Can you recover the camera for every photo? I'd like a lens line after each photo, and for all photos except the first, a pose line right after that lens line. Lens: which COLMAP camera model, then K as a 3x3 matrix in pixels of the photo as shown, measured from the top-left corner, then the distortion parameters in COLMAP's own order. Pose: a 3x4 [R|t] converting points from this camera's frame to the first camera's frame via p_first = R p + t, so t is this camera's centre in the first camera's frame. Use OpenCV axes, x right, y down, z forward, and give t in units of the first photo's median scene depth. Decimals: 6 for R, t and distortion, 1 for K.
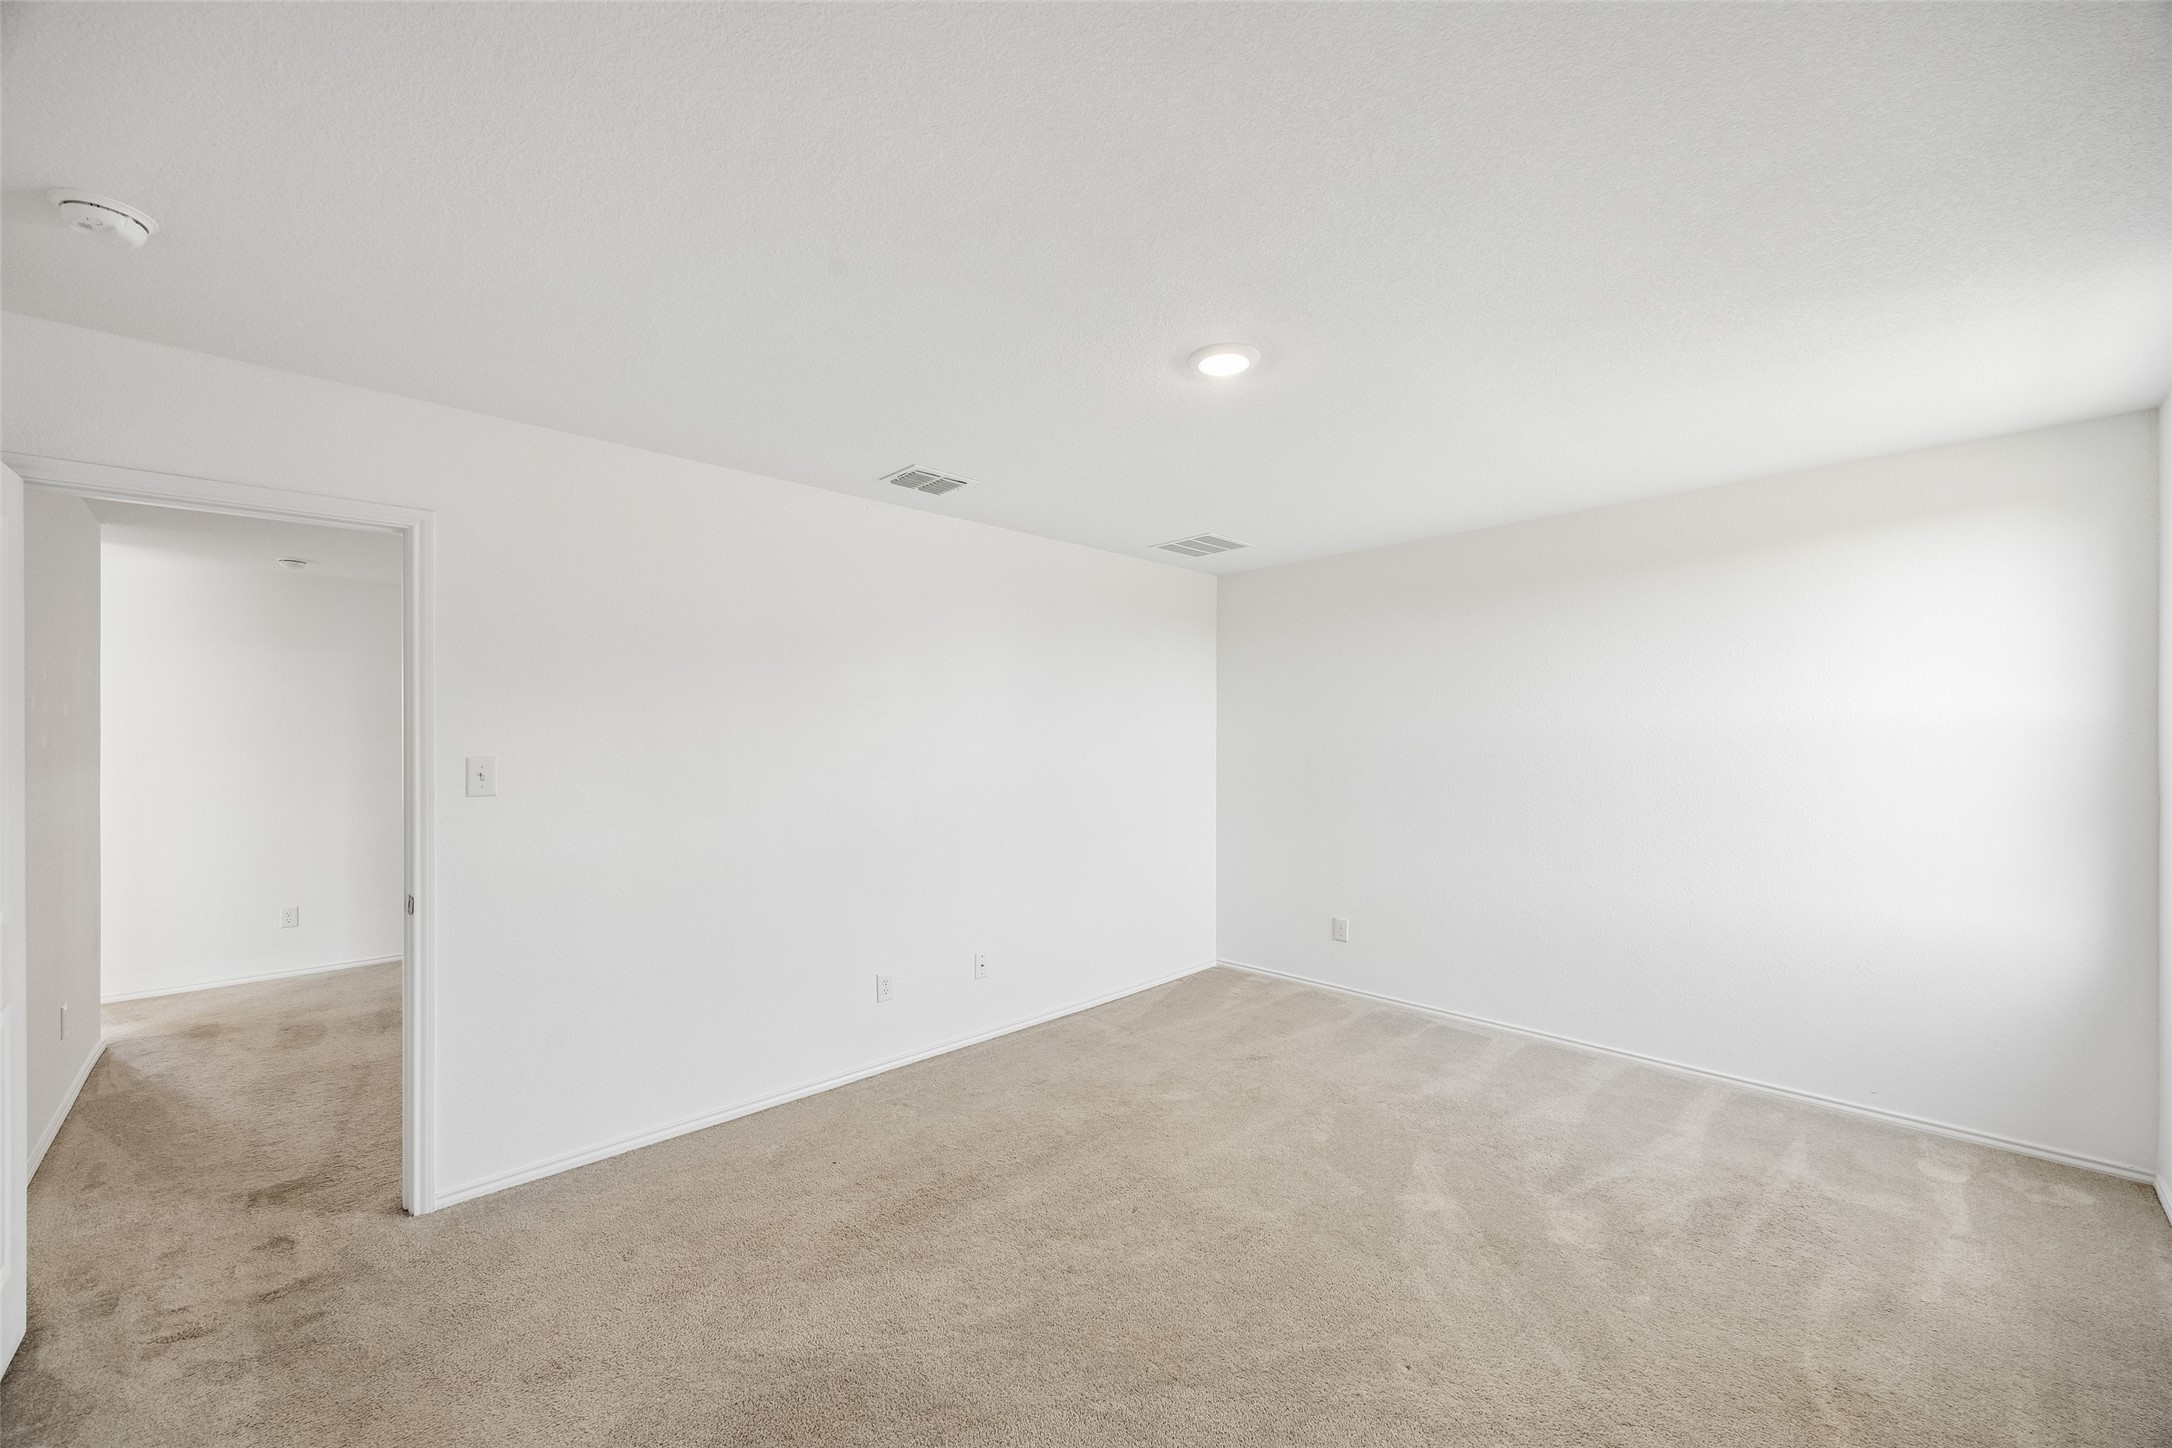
lens RADIAL K [[811.6, 0, 1081.2], [0, 811.6, 729.8], [0, 0, 1]] dist [-0.009994, 0.000919]
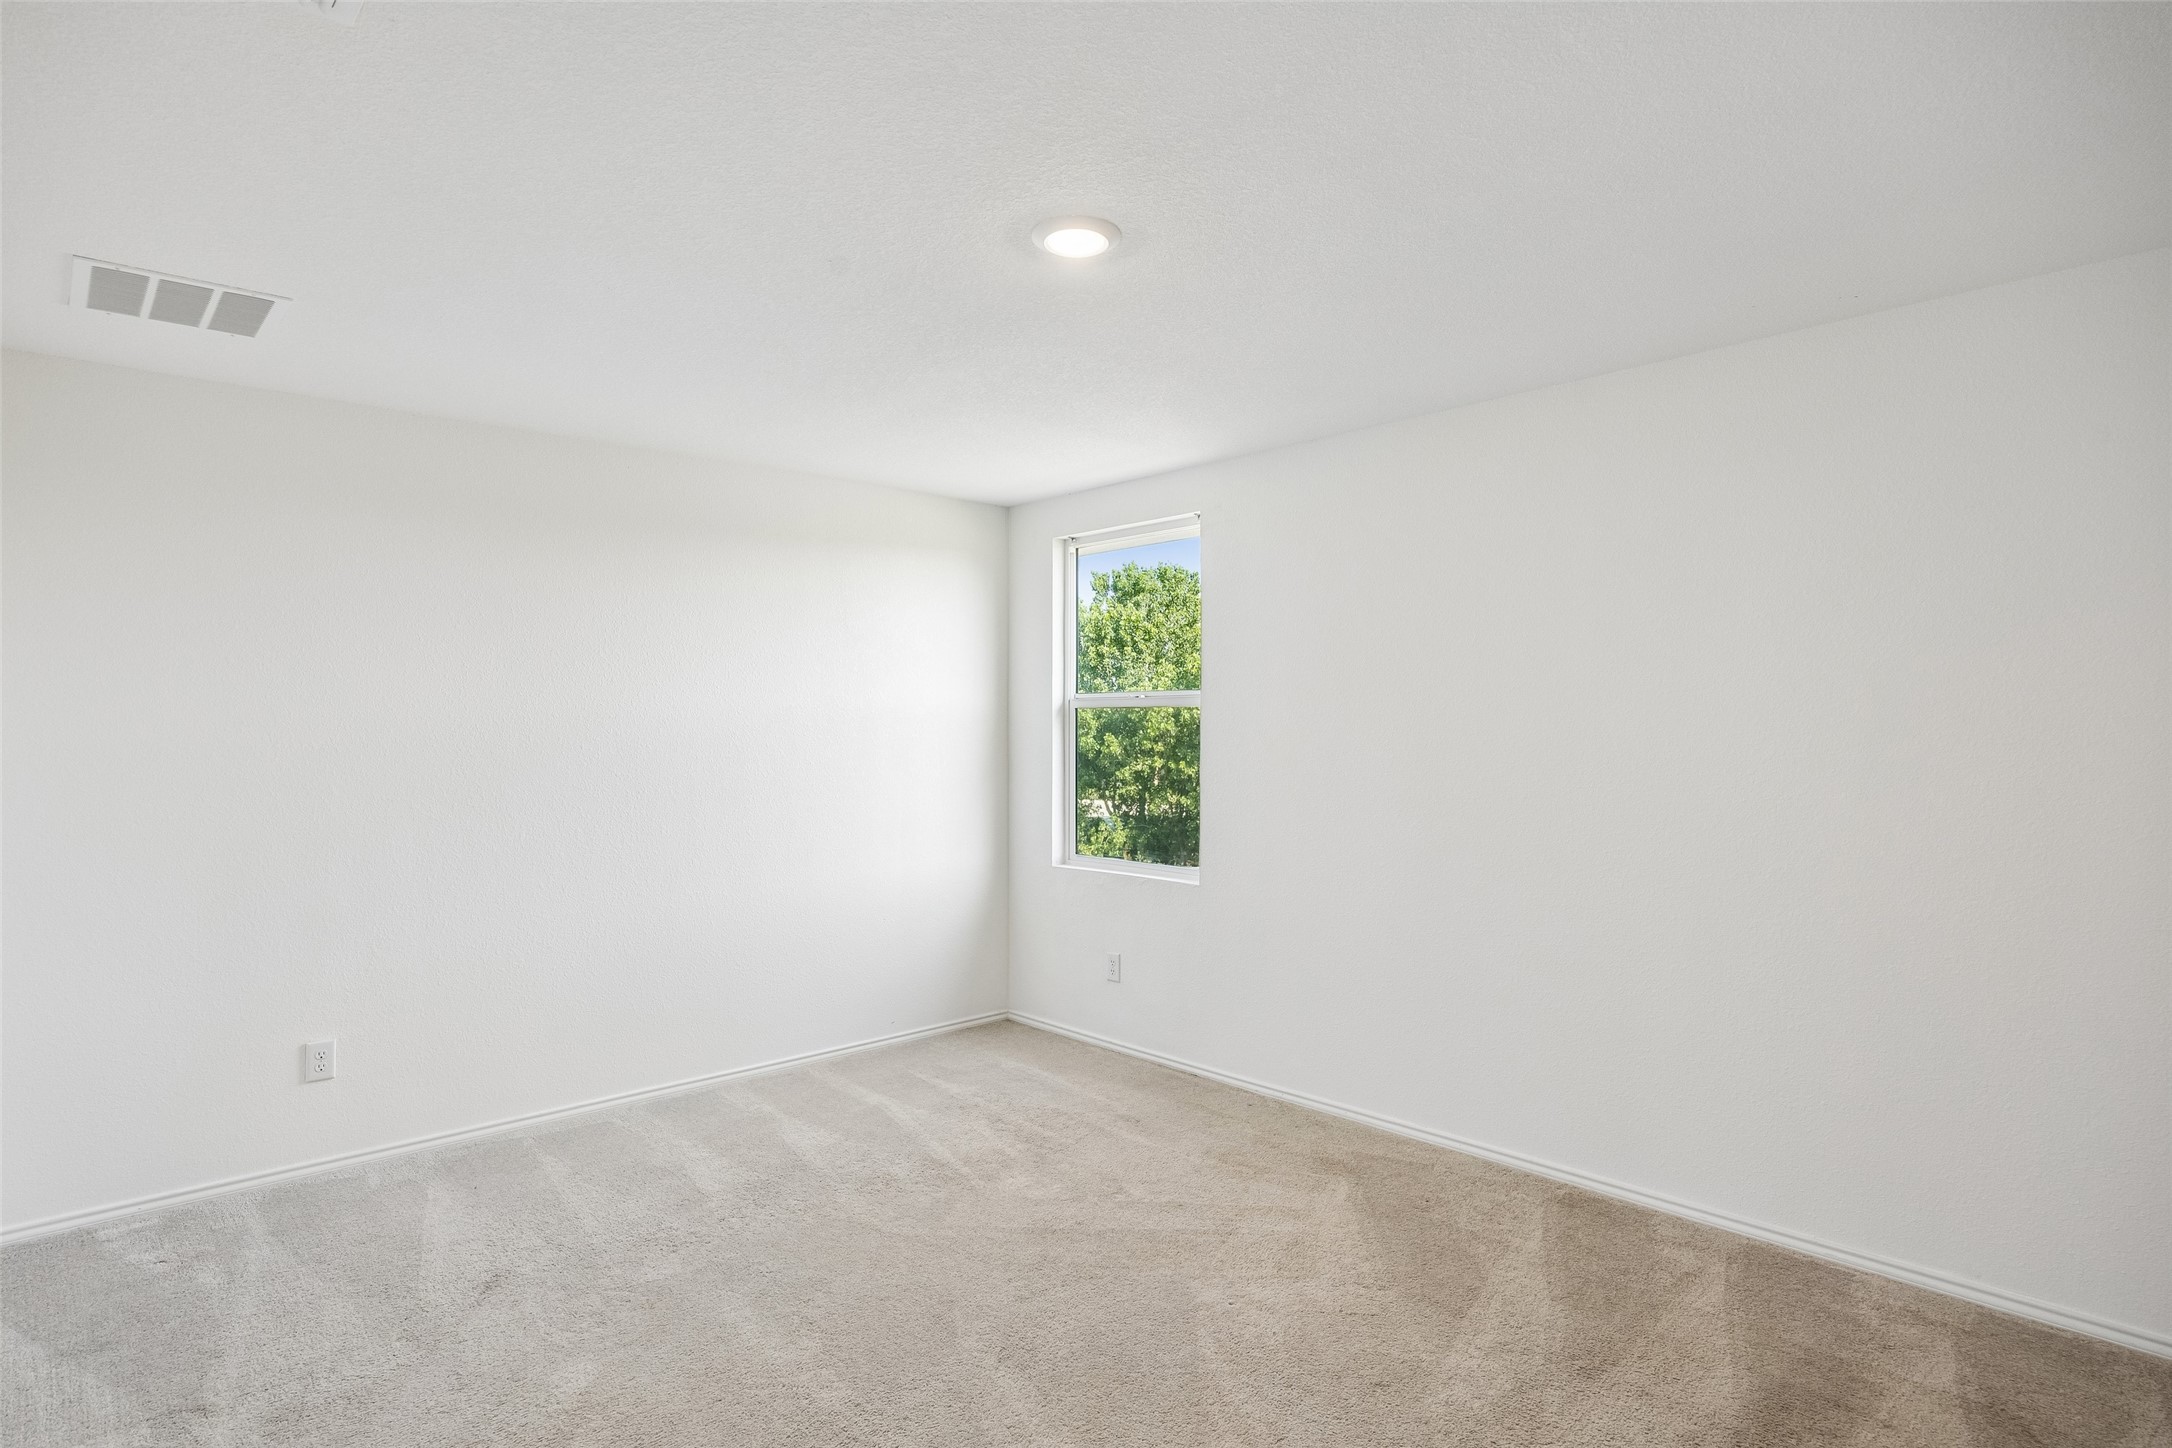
lens RADIAL K [[1146.9, 0, 1082.7], [0, 1146.9, 723.7], [0, 0, 1]] dist [-0.002916, -0.000866]
pose [[0.032692, -0.005154, 0.999452, -0.606255], [-0.016614, 0.999846, 0.005699, -0.000175], [-0.999327, -0.016791, 0.032602, 0.598613]]
